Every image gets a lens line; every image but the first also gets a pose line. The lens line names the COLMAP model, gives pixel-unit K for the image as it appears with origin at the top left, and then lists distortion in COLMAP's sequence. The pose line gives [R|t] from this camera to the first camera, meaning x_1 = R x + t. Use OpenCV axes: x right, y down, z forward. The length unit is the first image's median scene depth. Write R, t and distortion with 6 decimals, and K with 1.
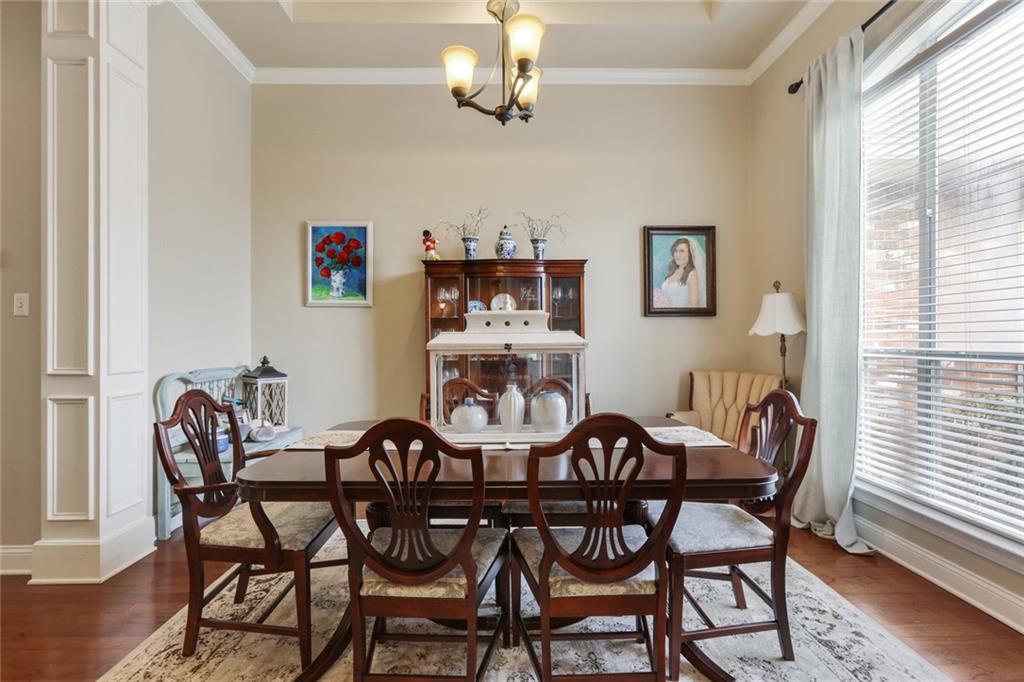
lens RADIAL K [[469.0, 0, 509.9], [0, 469.0, 345.5], [0, 0, 1]] dist [-0.013142, 0.000091]
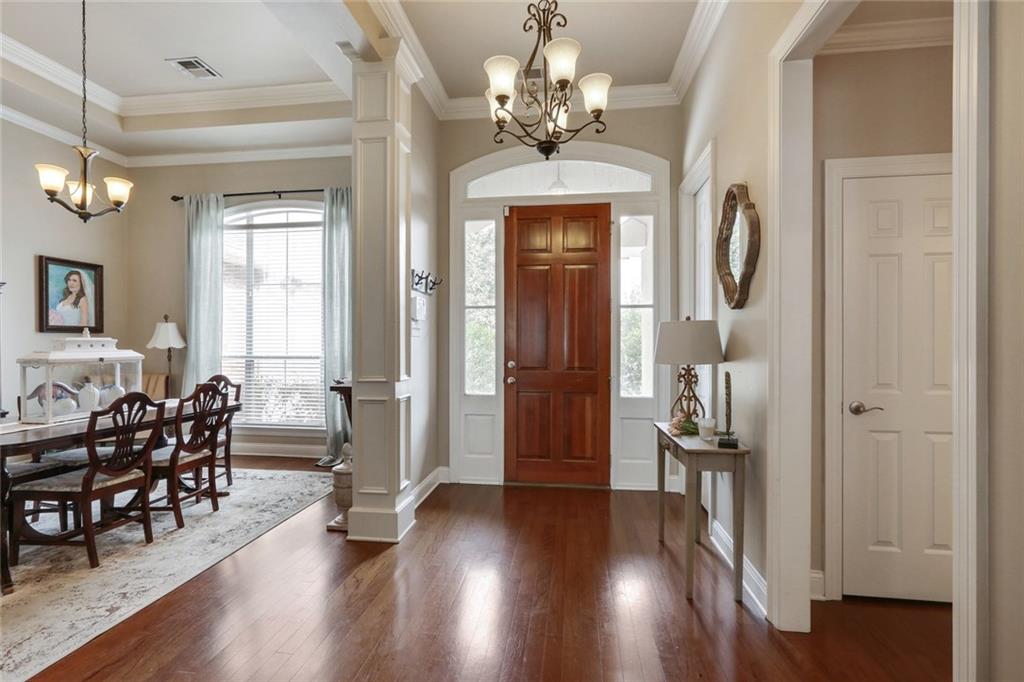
lens RADIAL K [[469.0, 0, 510.5], [0, 469.0, 347.1], [0, 0, 1]] dist [-0.013142, 0.000091]
pose [[0.161864, -0.004027, 0.986805, -0.672139], [0.012201, 0.999923, 0.002079, -0.013259], [-0.986738, 0.011703, 0.161900, -0.350212]]
